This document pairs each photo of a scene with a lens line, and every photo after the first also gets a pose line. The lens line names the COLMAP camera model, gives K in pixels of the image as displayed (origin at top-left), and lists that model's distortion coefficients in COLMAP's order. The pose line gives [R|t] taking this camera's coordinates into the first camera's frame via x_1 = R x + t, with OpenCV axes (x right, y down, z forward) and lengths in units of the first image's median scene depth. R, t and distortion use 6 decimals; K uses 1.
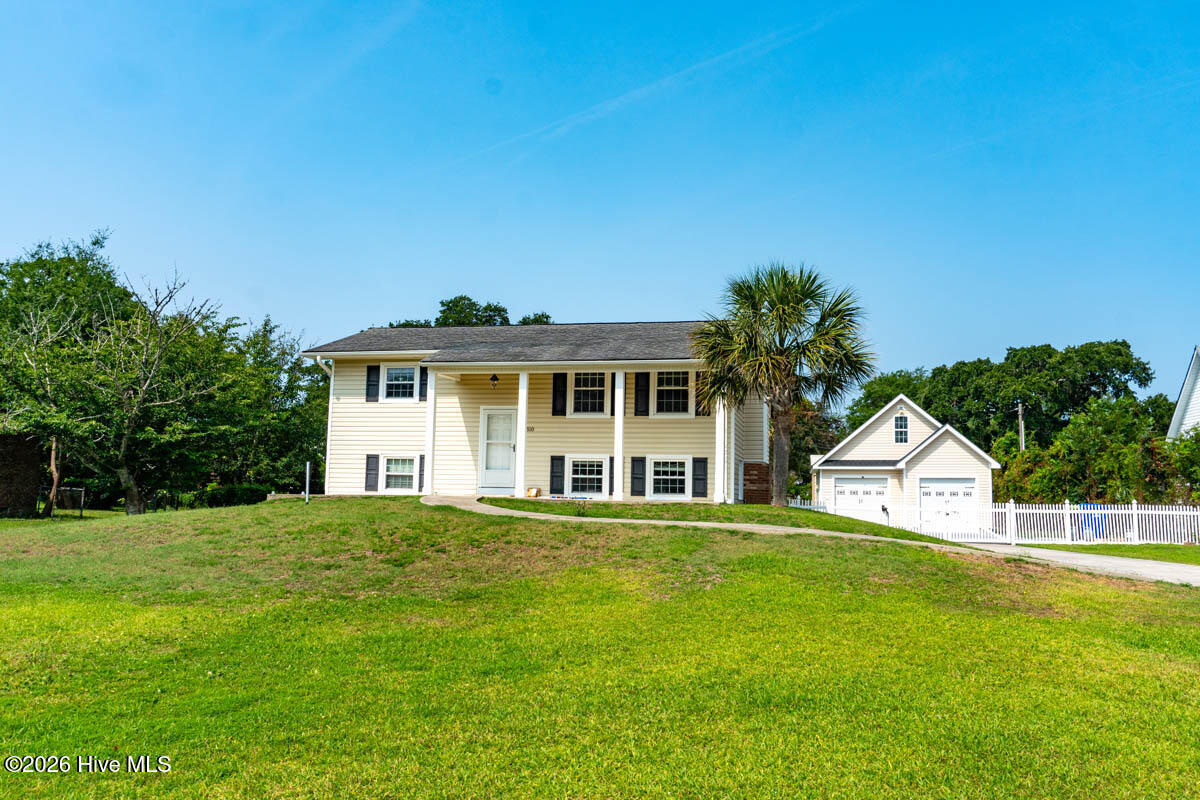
lens RADIAL K [[1016.5, 0, 600.3], [0, 1016.5, 399.4], [0, 0, 1]] dist [-0.010427, 0.008816]
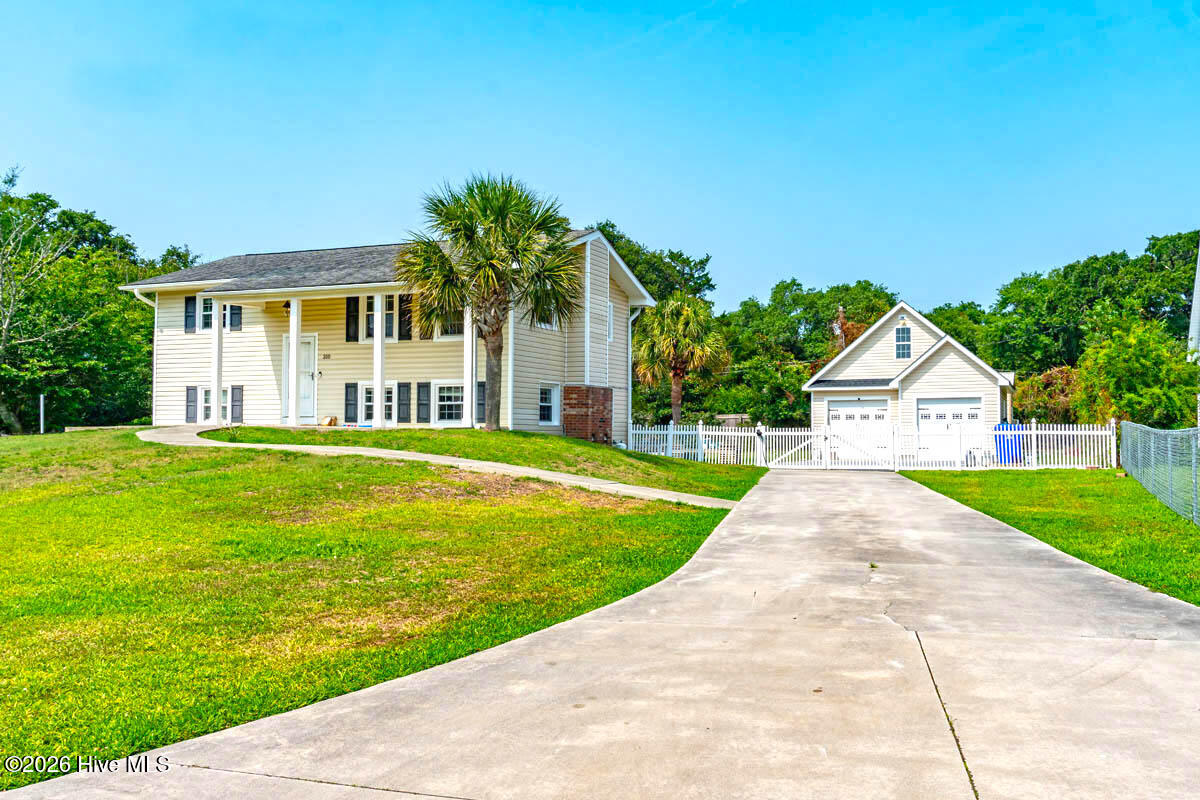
lens RADIAL K [[1189.8, 0, 599.7], [0, 1189.8, 401.1], [0, 0, 1]] dist [-0.019557, 0.000000]
pose [[0.981244, -0.020388, -0.191689, 0.386501], [0.033865, 0.997158, 0.067298, 0.003978], [0.189772, -0.072527, 0.979146, -0.063699]]
